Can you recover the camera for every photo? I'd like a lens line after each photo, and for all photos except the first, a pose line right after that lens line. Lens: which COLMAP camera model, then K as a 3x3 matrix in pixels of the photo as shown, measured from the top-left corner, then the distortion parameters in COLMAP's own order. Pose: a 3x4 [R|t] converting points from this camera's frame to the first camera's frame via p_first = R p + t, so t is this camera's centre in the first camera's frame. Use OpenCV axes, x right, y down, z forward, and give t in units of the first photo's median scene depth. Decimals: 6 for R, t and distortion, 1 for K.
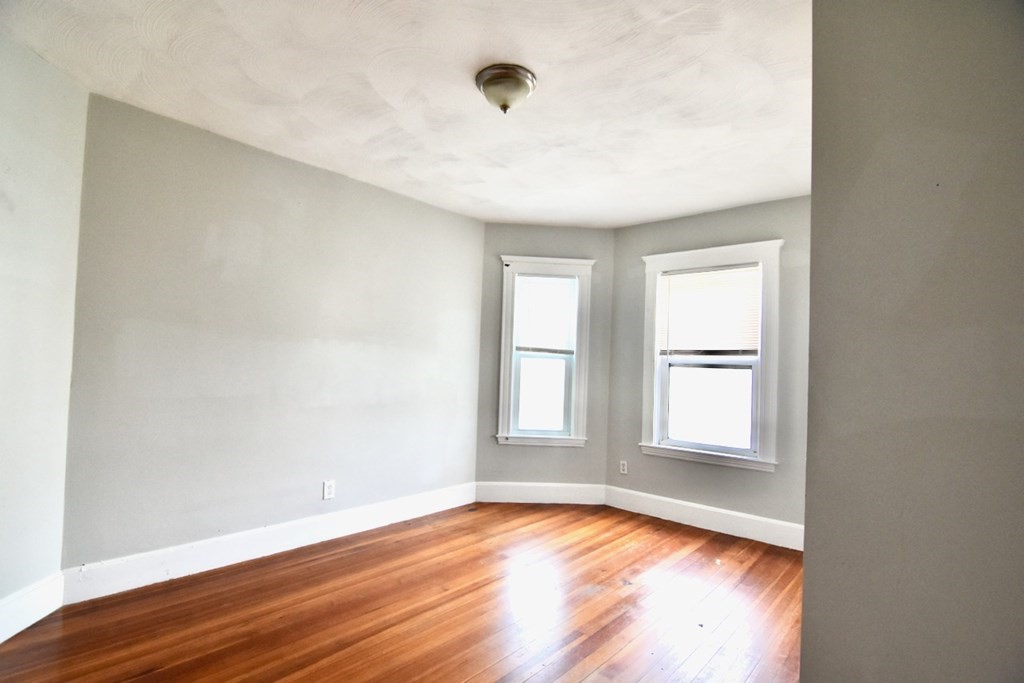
lens RADIAL K [[501.2, 0, 512.3], [0, 501.2, 342.7], [0, 0, 1]] dist [0.000739, -0.004609]
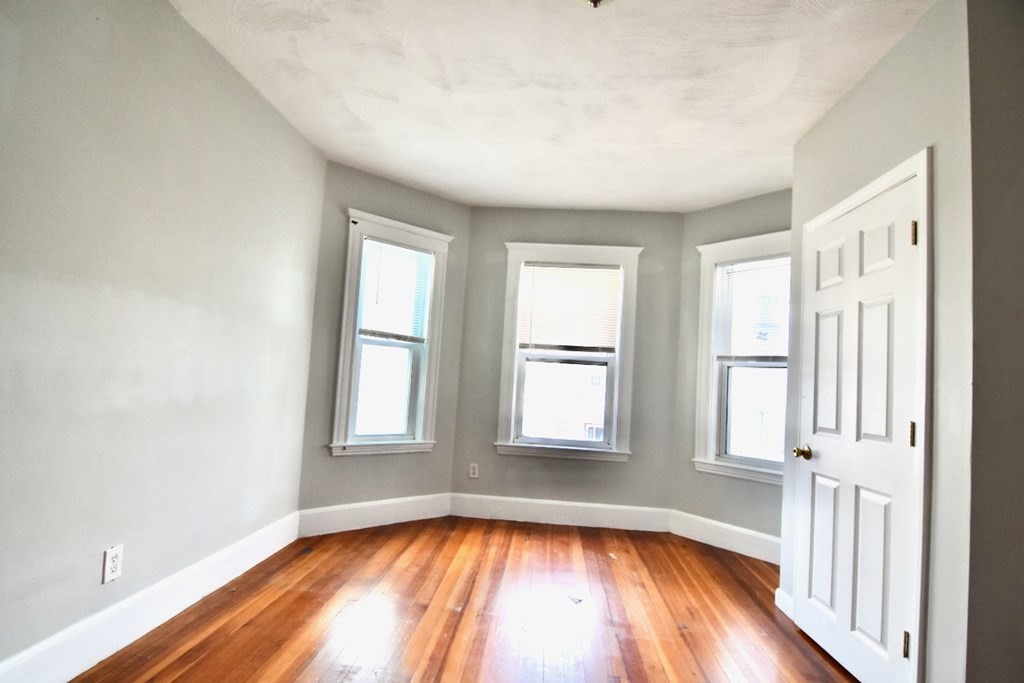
lens RADIAL K [[501.2, 0, 516.9], [0, 501.2, 343.2], [0, 0, 1]] dist [0.000739, -0.004609]
pose [[0.798820, 0.055908, 0.598966, -0.279288], [-0.056430, 0.998246, -0.017919, 0.032009], [-0.598917, -0.019485, 0.800574, 0.245325]]
